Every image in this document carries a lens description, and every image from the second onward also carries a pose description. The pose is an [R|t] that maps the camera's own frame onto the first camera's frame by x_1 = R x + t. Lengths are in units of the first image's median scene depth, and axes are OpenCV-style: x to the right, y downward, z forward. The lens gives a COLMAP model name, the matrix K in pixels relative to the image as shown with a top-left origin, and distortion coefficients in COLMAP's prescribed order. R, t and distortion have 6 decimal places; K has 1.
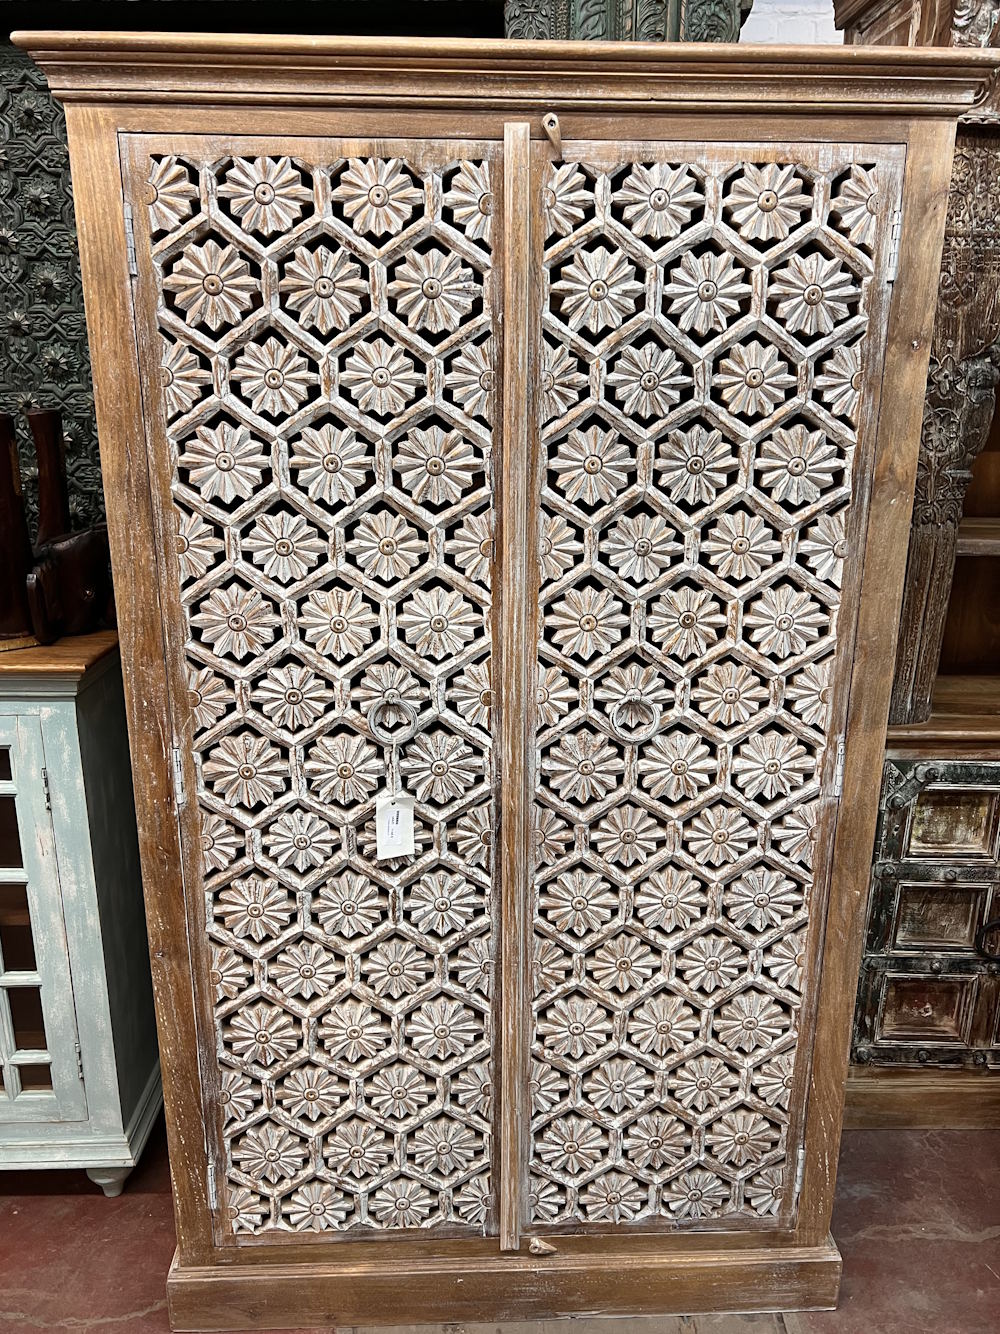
lens RADIAL K [[1009.8, 0, 498.1], [0, 1009.8, 666.2], [0, 0, 1]] dist [0.064276, 0.000523]
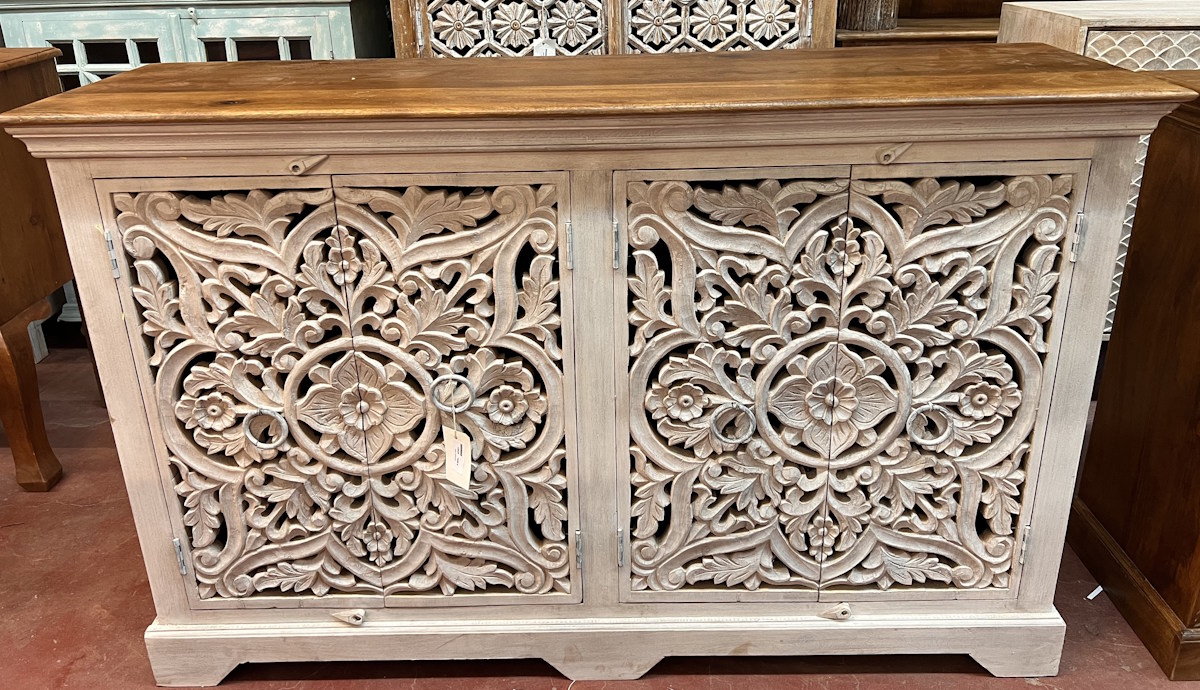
lens RADIAL K [[975.2, 0, 602.4], [0, 975.2, 345.8], [0, 0, 1]] dist [0.002183, -0.000001]
pose [[0.999203, -0.014028, -0.037362, 0.047085], [0.018803, 0.991244, 0.130699, 0.420107], [0.035201, -0.131297, 0.990718, -0.675381]]
